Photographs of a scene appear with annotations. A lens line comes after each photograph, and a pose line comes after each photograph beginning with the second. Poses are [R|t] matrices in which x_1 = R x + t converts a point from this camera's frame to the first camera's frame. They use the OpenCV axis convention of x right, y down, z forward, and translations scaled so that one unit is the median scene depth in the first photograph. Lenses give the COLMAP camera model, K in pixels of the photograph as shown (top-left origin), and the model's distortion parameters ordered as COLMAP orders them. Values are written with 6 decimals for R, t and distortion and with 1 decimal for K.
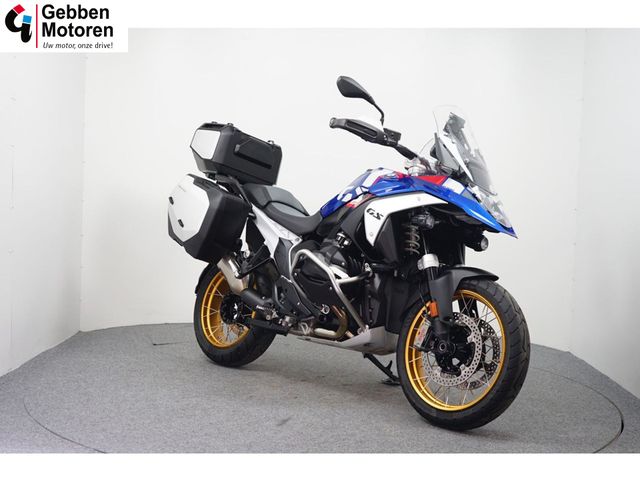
lens RADIAL K [[958.6, 0, 322.1], [0, 958.6, 237.1], [0, 0, 1]] dist [0.121339, 0.000000]
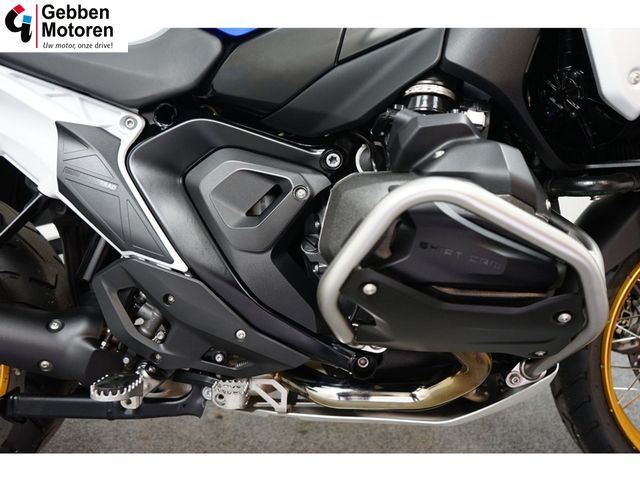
lens RADIAL K [[526.0, 0, 320.3], [0, 526.0, 241.7], [0, 0, 1]] dist [-0.022558, 0.005368]
pose [[0.707178, -0.294071, 0.642979, -0.116837], [0.077235, 0.936089, 0.343180, -0.016760], [-0.702805, -0.193028, 0.684694, 0.948062]]
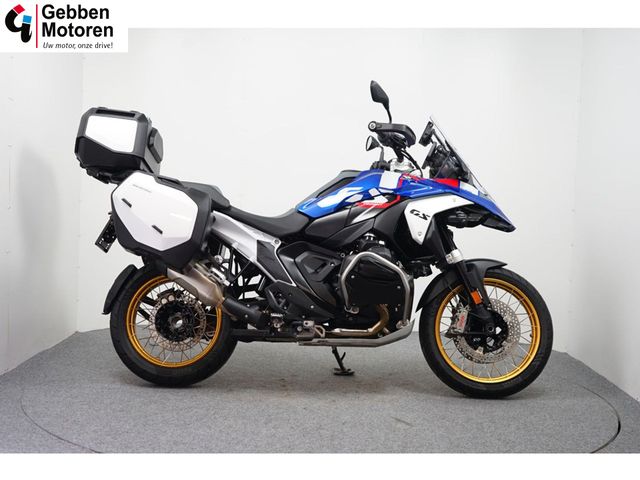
lens RADIAL K [[958.6, 0, 319.4], [0, 958.6, 239.4], [0, 0, 1]] dist [0.121339, 0.000000]
pose [[0.692551, -0.054874, 0.719279, -0.791769], [0.030945, 0.998445, 0.046377, -0.049560], [-0.720705, -0.009861, 0.693172, 0.336839]]
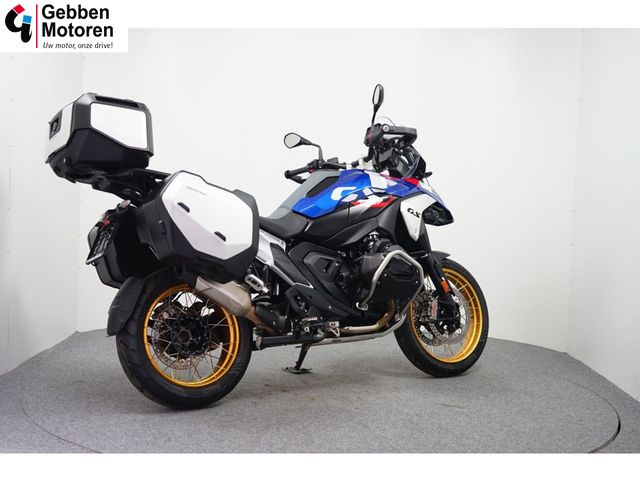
lens RADIAL K [[958.6, 0, 324.9], [0, 958.6, 236.7], [0, 0, 1]] dist [0.121339, 0.000000]
pose [[0.114764, -0.085489, 0.989708, -1.082386], [0.022321, 0.996261, 0.083467, -0.092954], [-0.993142, 0.012512, 0.116243, 0.969382]]
